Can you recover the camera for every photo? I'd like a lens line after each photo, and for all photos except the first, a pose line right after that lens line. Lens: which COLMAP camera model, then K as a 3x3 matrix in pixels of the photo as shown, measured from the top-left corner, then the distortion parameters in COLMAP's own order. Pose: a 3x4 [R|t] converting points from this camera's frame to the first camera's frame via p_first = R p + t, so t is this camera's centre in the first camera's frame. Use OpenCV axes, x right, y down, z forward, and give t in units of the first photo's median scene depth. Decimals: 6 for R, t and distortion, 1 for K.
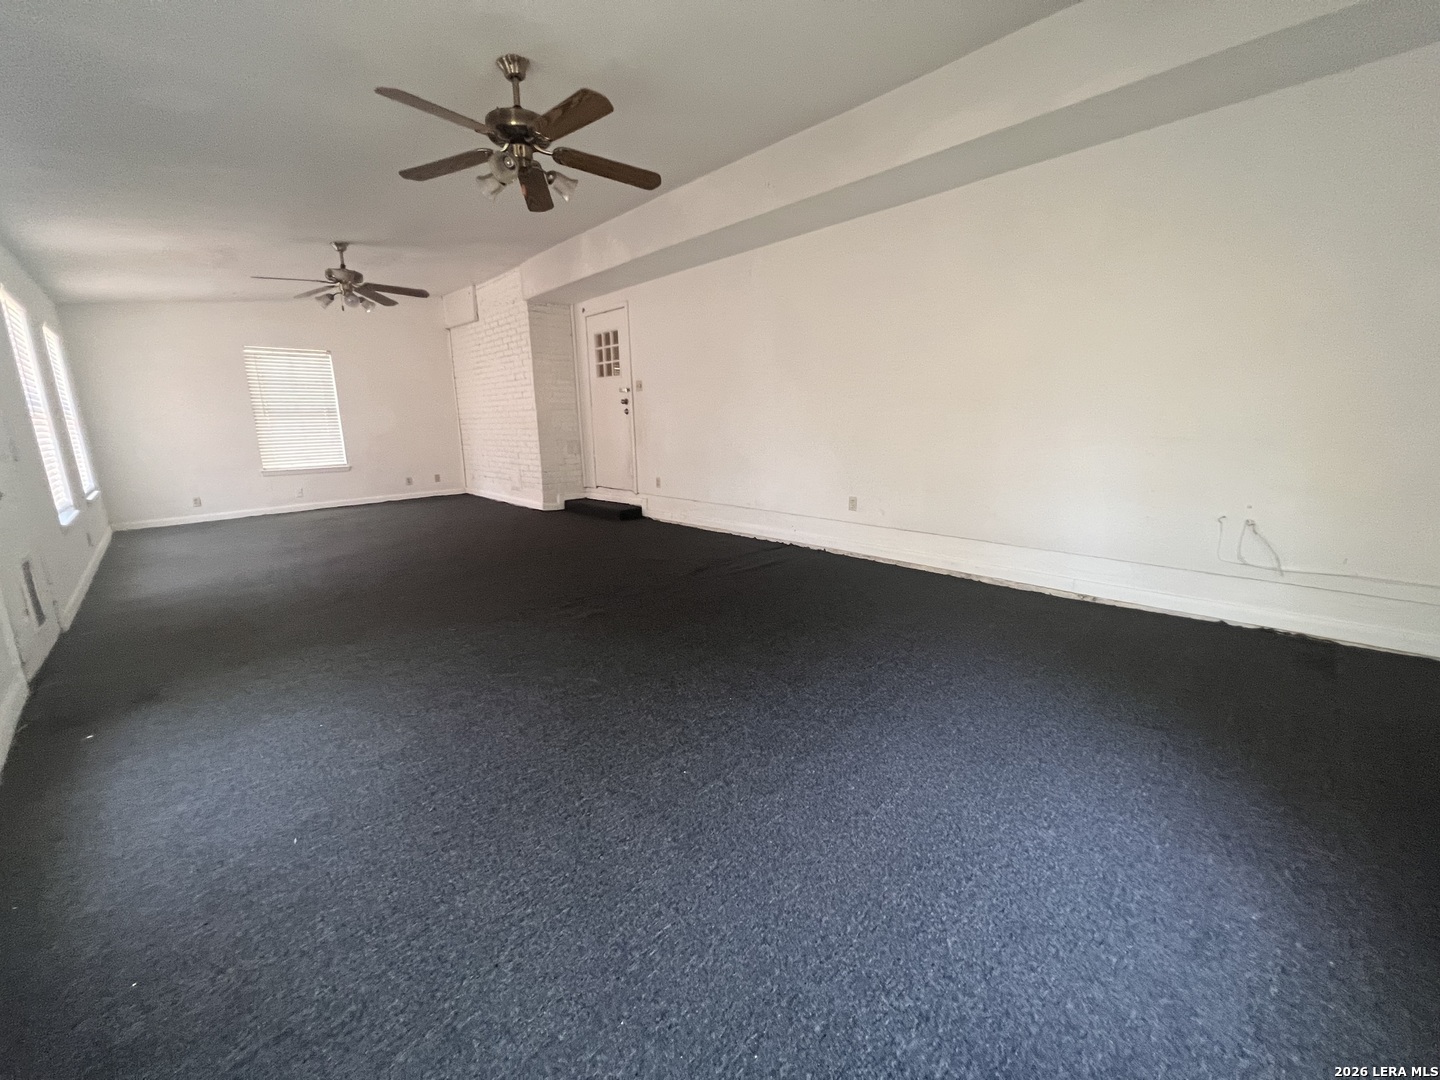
lens RADIAL K [[577.4, 0, 716.9], [0, 577.4, 540.9], [0, 0, 1]] dist [-0.002389, 0.000537]
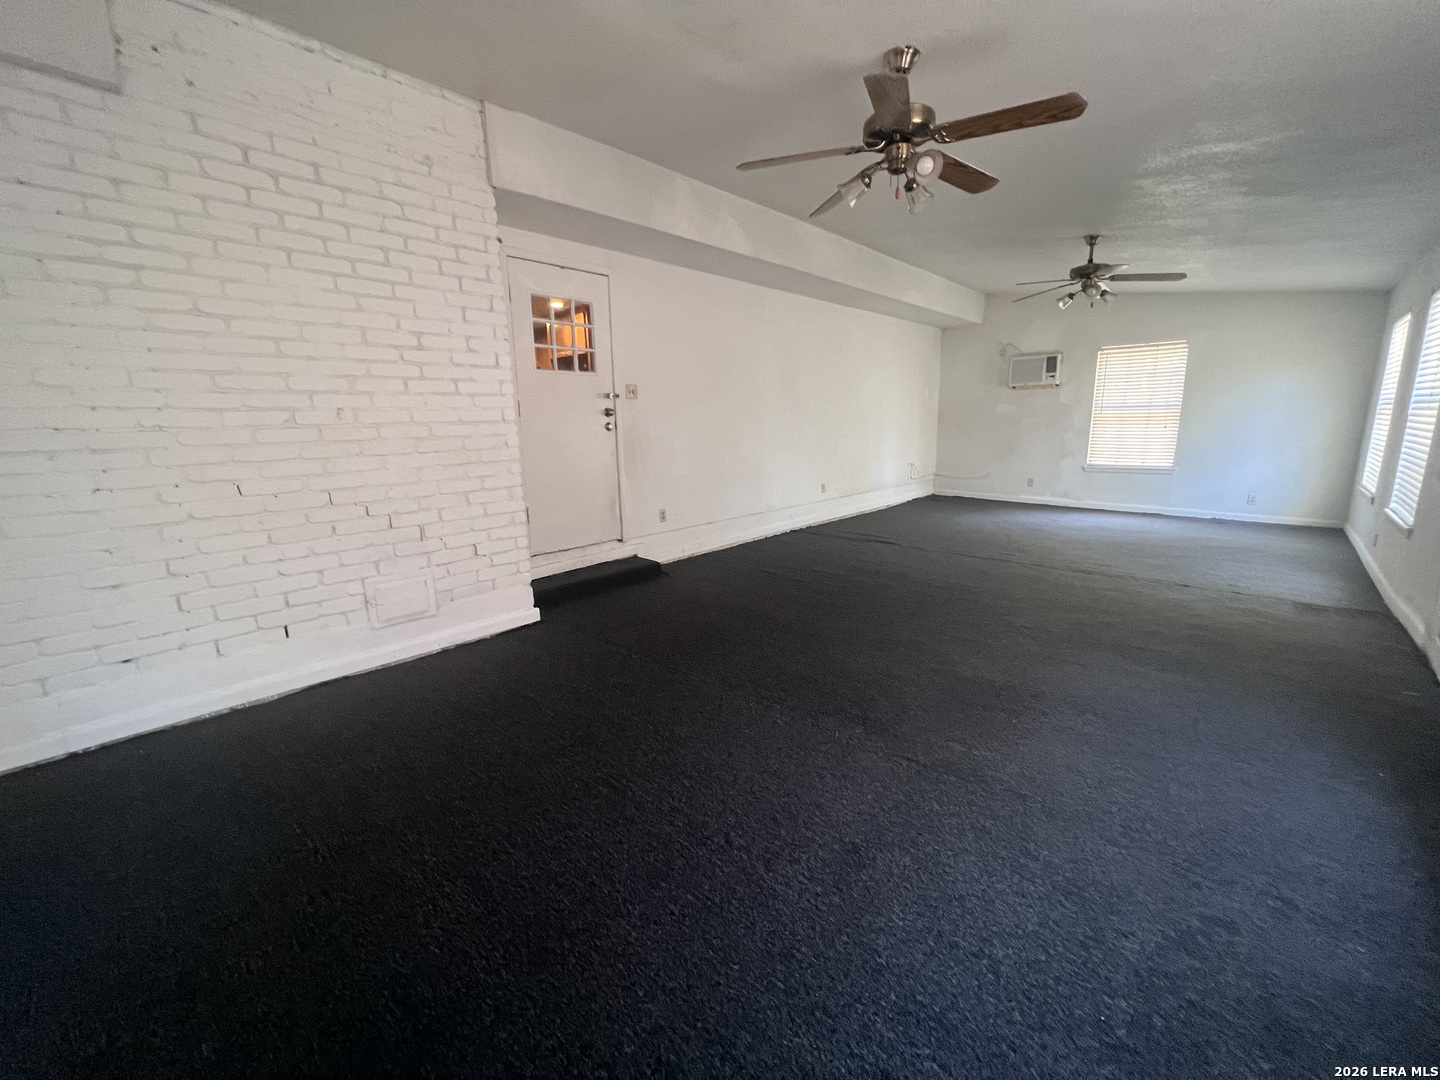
lens RADIAL K [[577.4, 0, 716.9], [0, 577.4, 540.9], [0, 0, 1]] dist [-0.002389, 0.000537]
pose [[-0.055263, -0.183378, 0.981488, -0.862978], [0.229363, 0.954372, 0.191226, -0.196376], [-0.971771, 0.235685, -0.010681, 0.914345]]
